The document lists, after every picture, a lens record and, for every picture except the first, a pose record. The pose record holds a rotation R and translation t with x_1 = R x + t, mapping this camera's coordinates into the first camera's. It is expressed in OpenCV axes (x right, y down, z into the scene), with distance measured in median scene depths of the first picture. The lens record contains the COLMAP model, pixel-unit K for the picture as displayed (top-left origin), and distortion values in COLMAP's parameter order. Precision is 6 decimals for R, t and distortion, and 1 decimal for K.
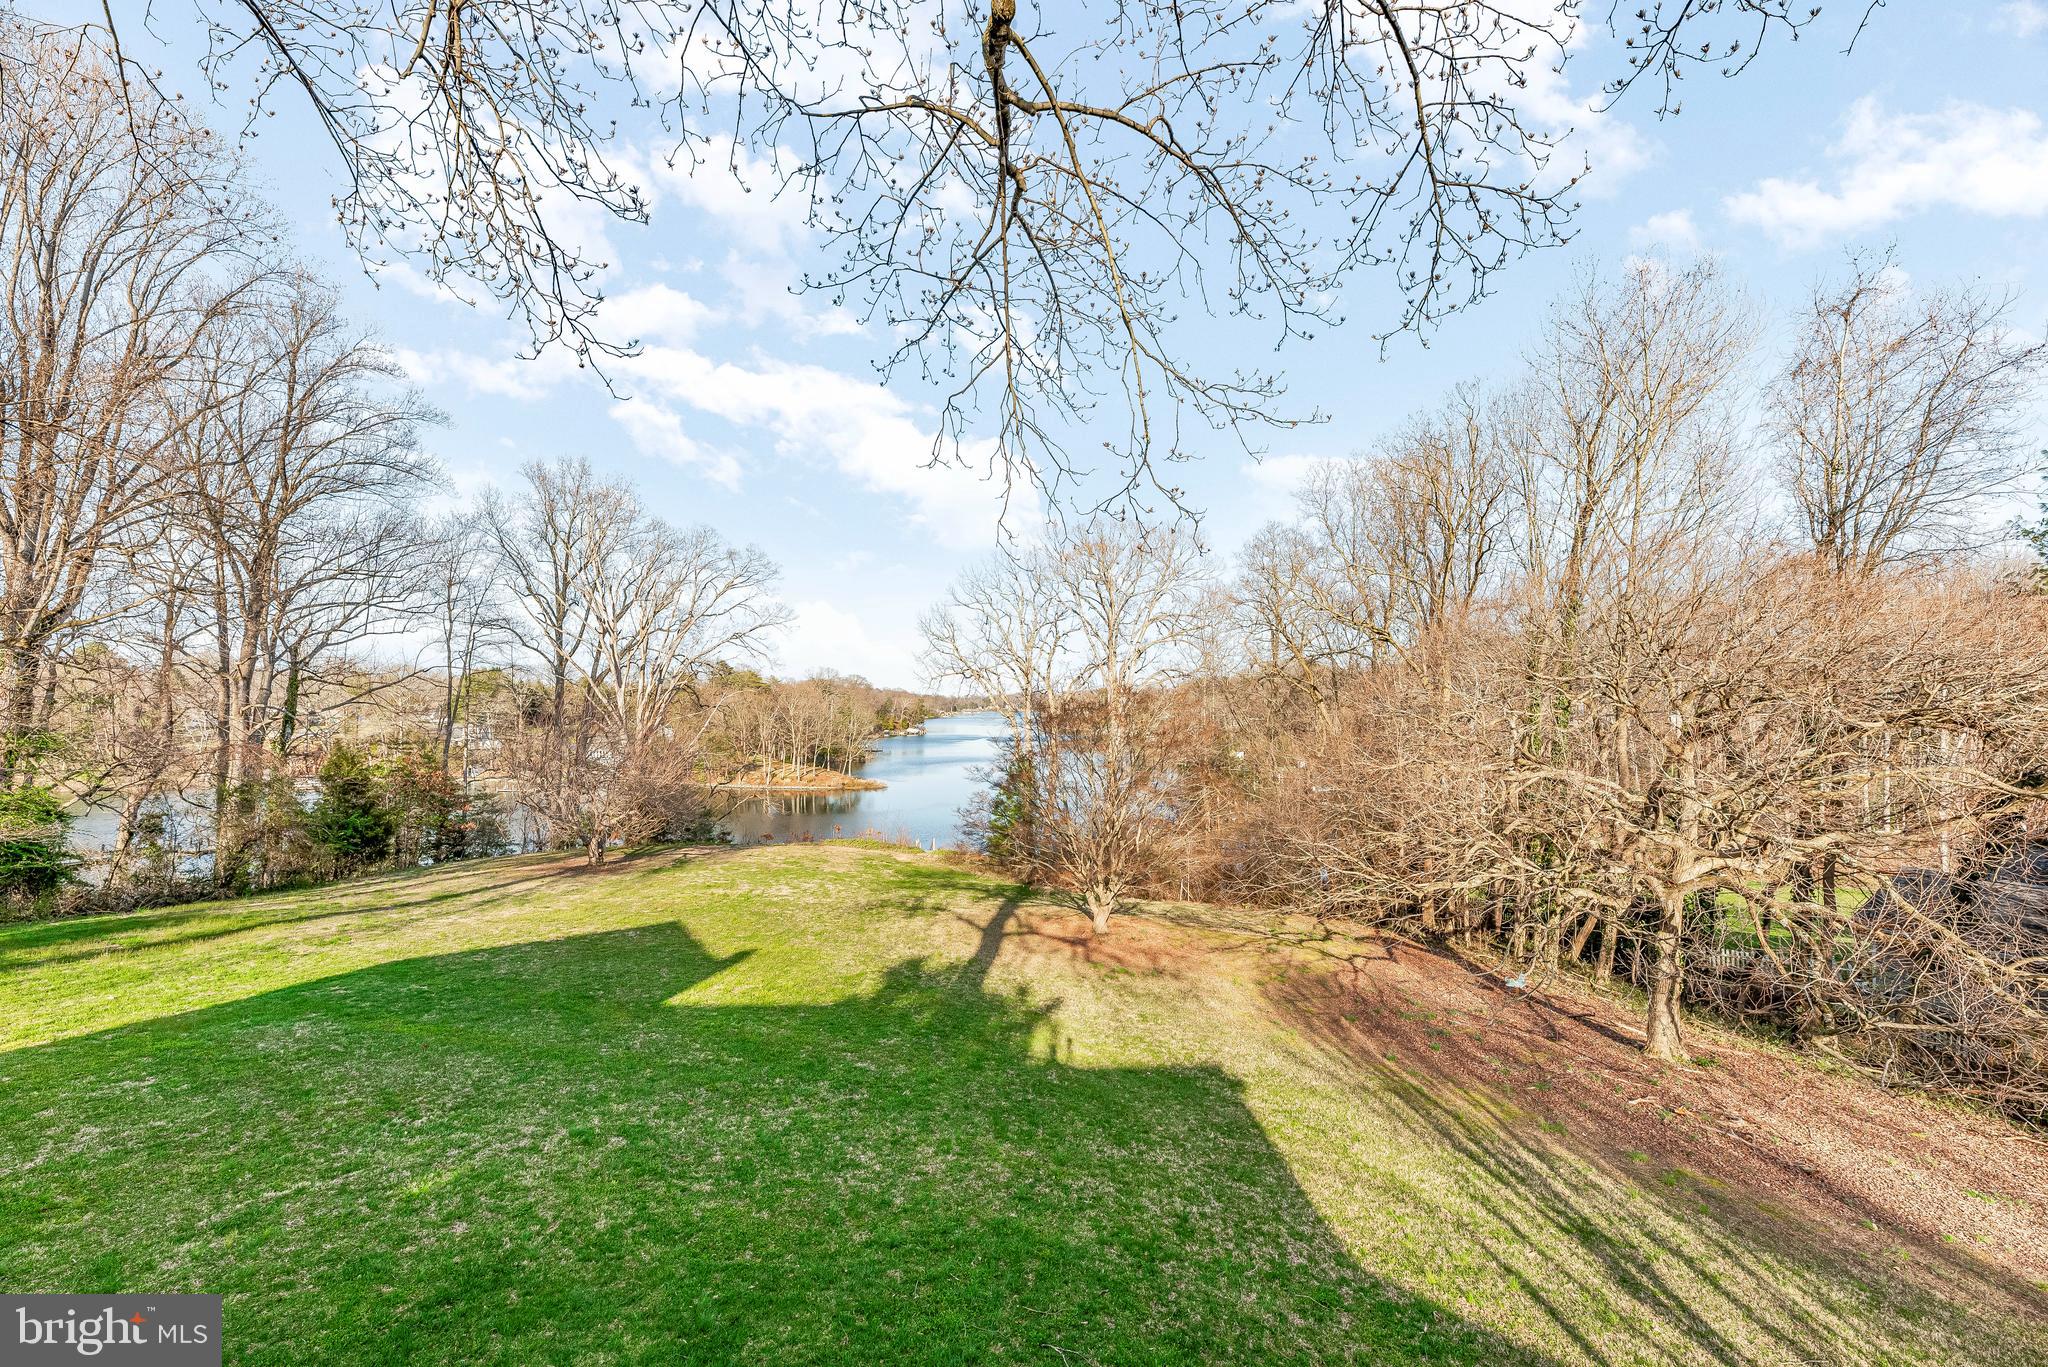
lens RADIAL K [[820.7, 0, 1016.1], [0, 820.7, 690.6], [0, 0, 1]] dist [0.000238, -0.000005]
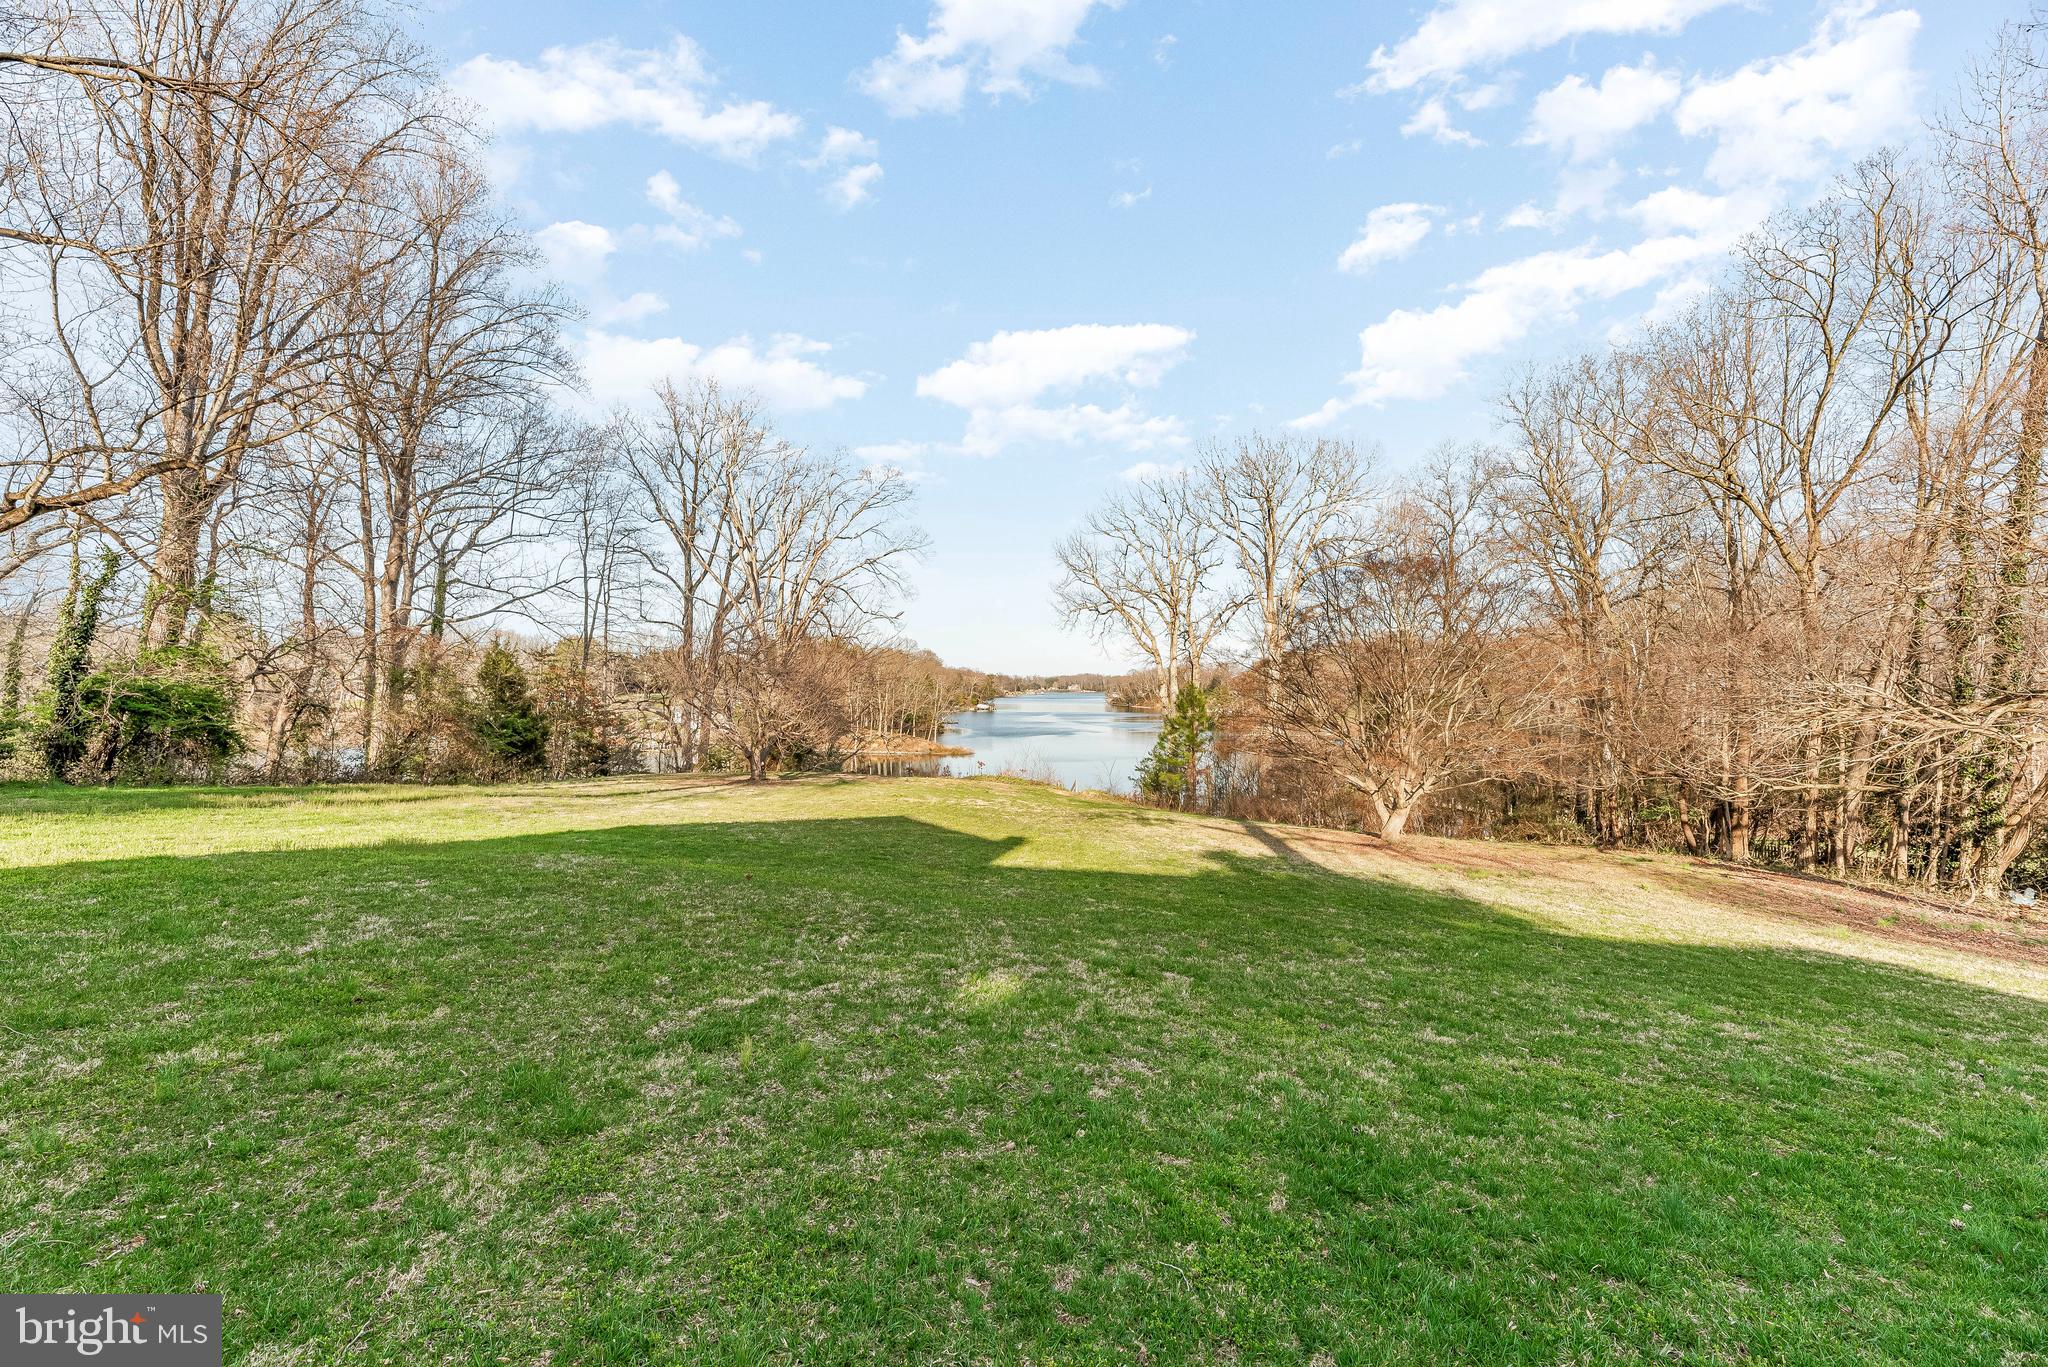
lens RADIAL K [[820.2, 0, 1015.8], [0, 820.2, 688.3], [0, 0, 1]] dist [0.000428, 0.000010]
pose [[0.997293, 0.006589, -0.073240, -0.106497], [-0.005234, 0.999812, 0.018686, 0.061790], [0.073349, -0.018252, 0.997139, 0.074325]]
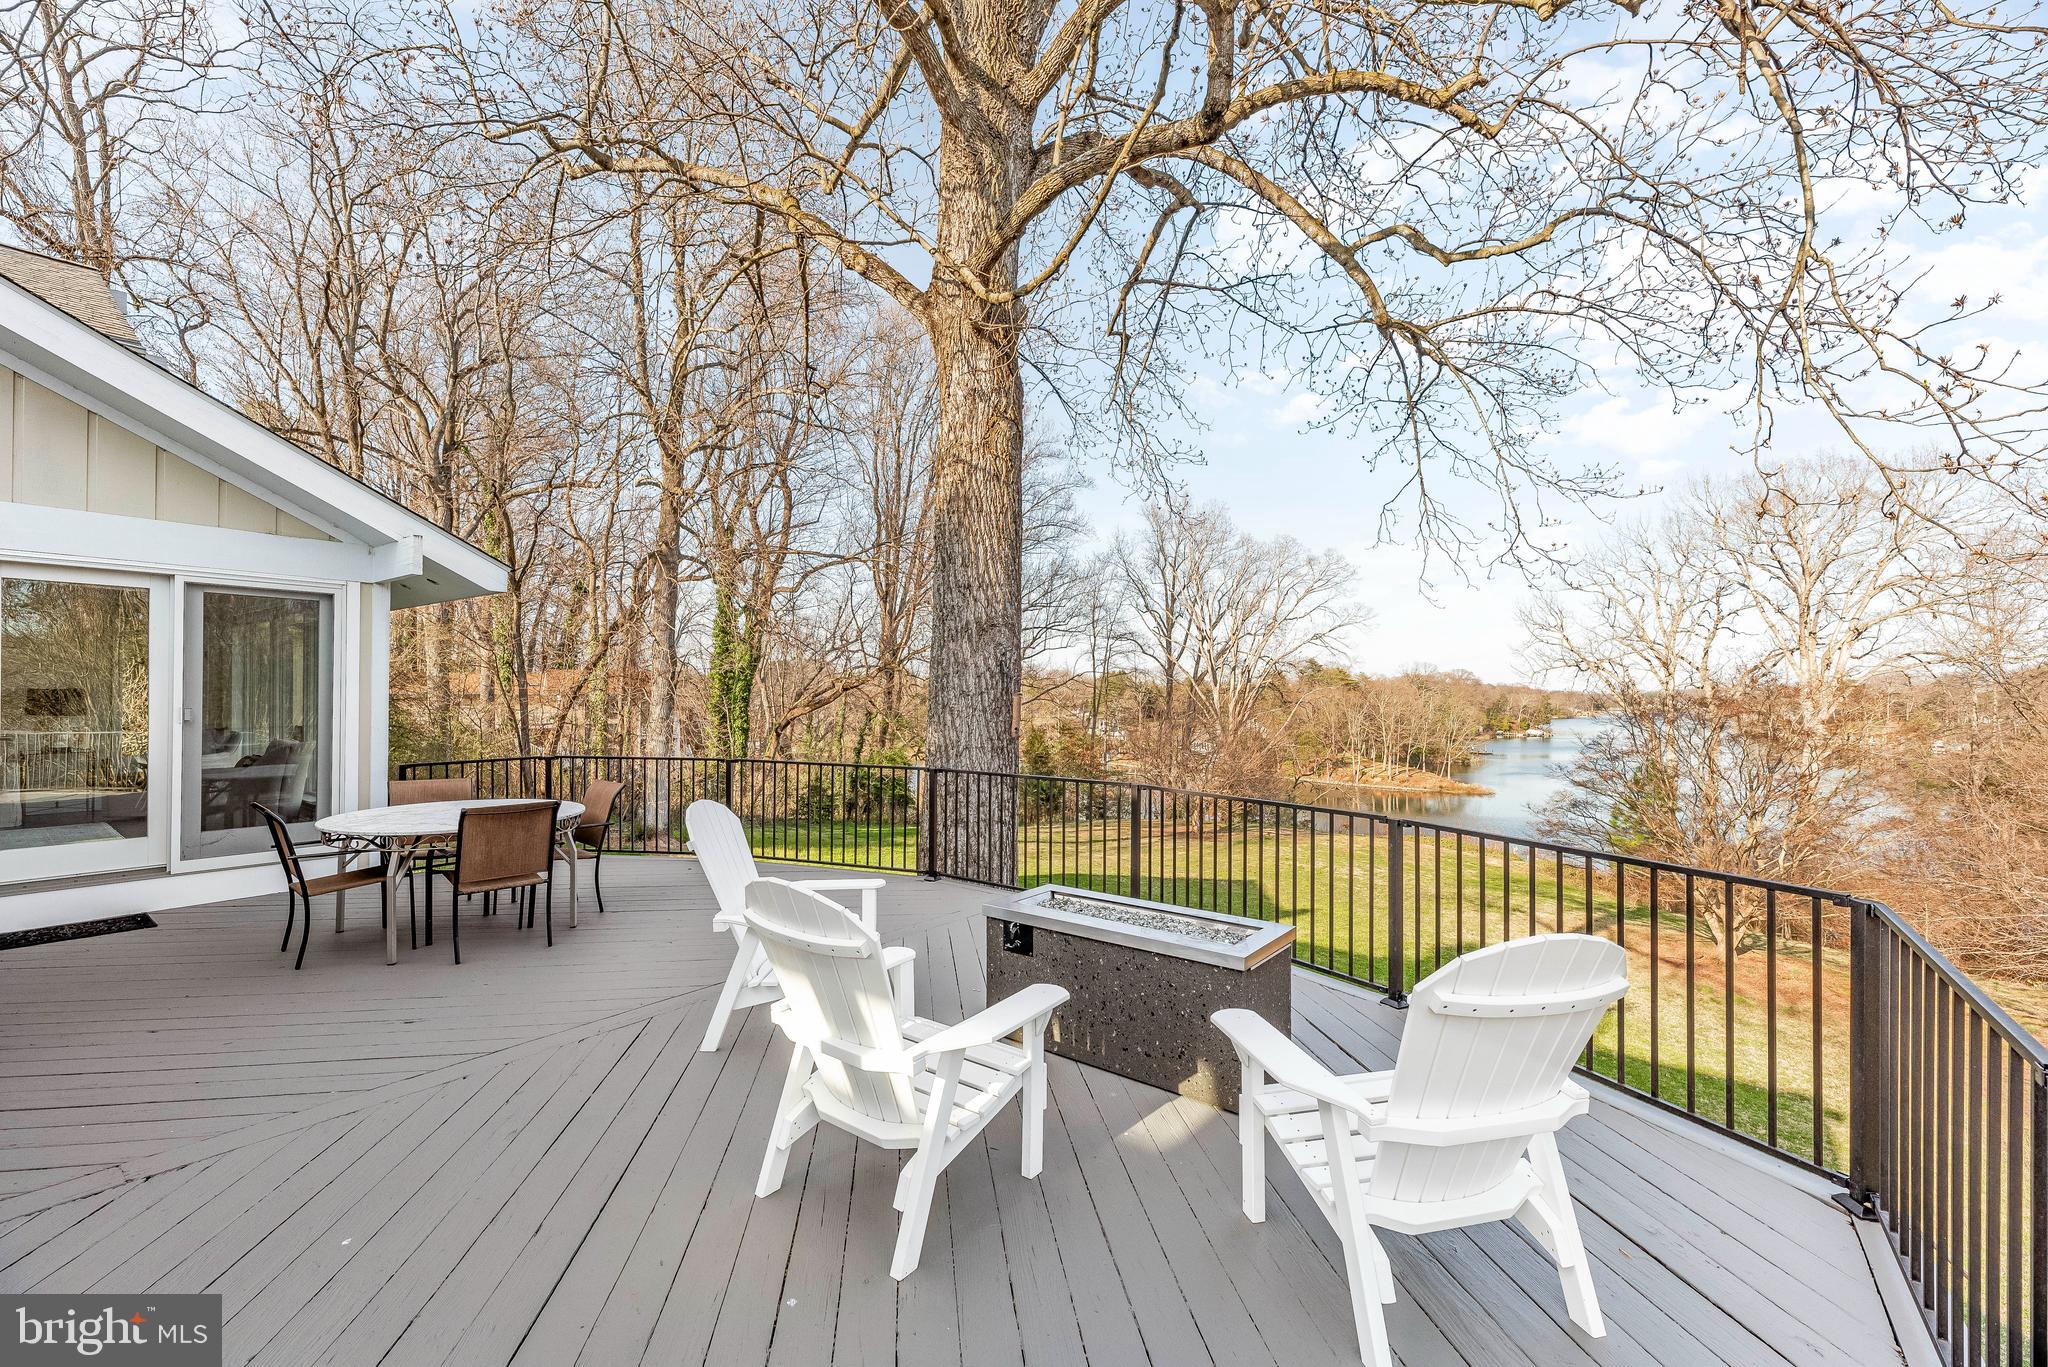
lens RADIAL K [[823.0, 0, 1024.7], [0, 823.0, 687.6], [0, 0, 1]] dist [0.008792, 0.000009]
pose [[0.776609, -0.010279, -0.629900, 0.039073], [0.009952, 0.999942, -0.004048, 0.000049], [0.629905, -0.003125, 0.776666, -0.071264]]
